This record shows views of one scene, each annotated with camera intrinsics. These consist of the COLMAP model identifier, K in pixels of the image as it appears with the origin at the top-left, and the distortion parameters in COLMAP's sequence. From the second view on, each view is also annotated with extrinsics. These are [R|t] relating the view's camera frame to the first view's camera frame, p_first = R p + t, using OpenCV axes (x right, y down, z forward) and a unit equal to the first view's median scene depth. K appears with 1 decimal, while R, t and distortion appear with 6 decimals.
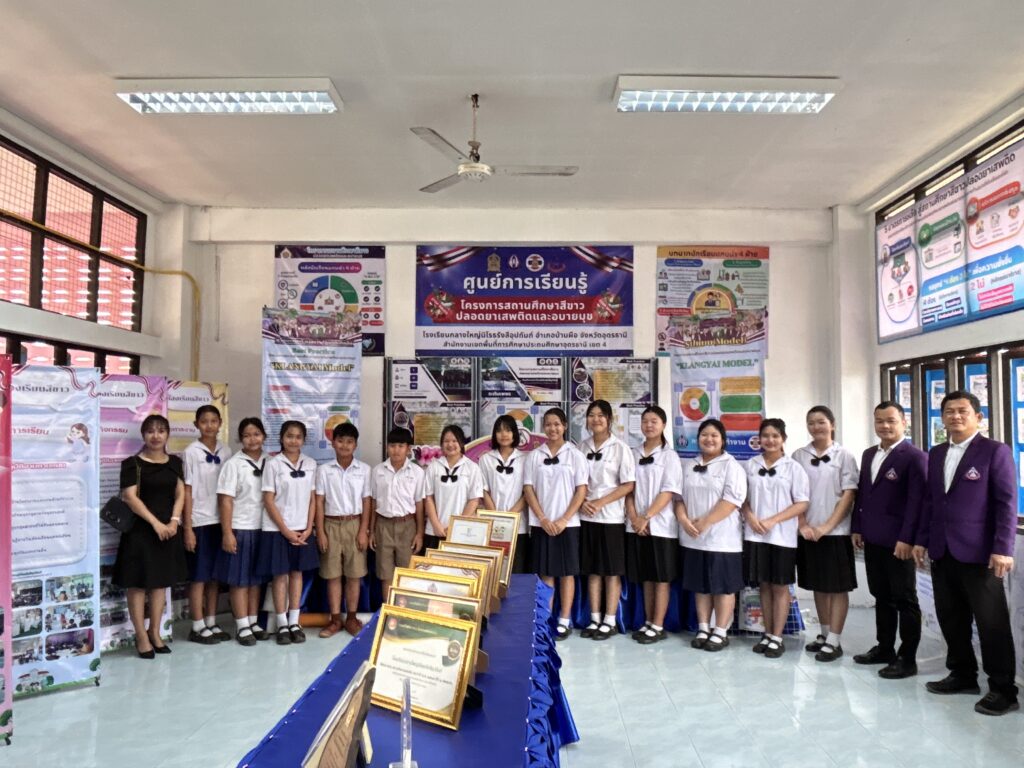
lens RADIAL K [[736.4, 0, 528.5], [0, 736.4, 387.7], [0, 0, 1]] dist [-0.000984, -0.007527]
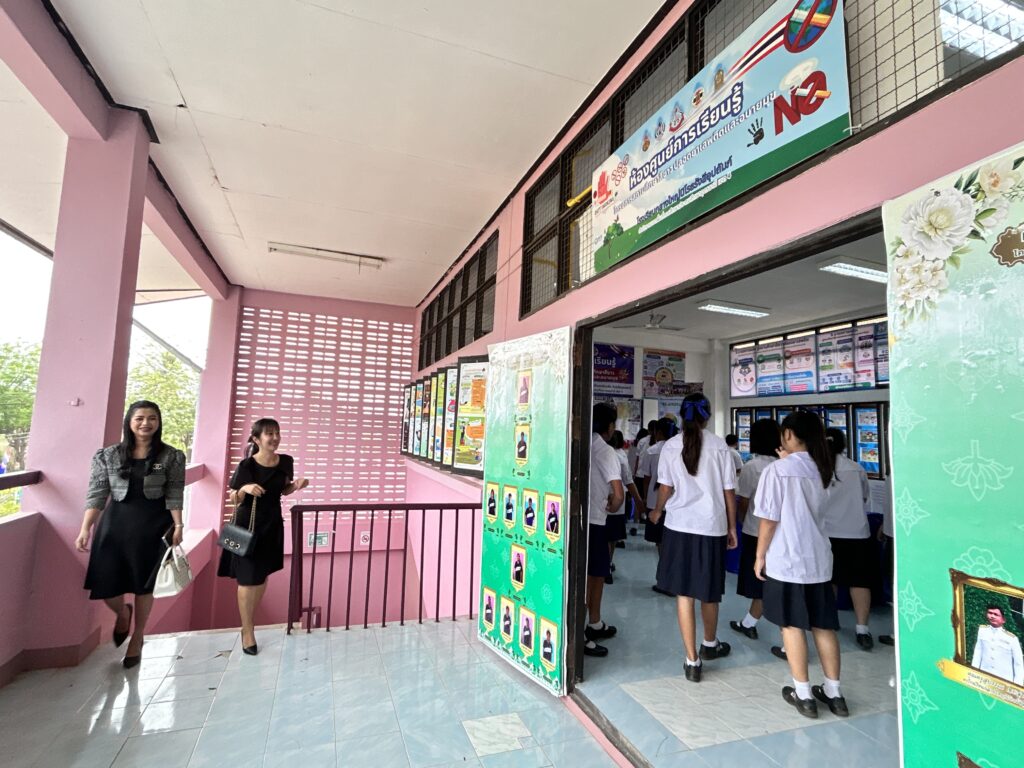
lens RADIAL K [[507.1, 0, 510.7], [0, 507.1, 382.9], [0, 0, 1]] dist [0.000800, -0.001174]
pose [[0.934327, 0.060738, 0.351203, -0.746811], [-0.049067, 0.997910, -0.042045, -0.005830], [-0.353023, 0.022051, 0.935355, -0.289508]]
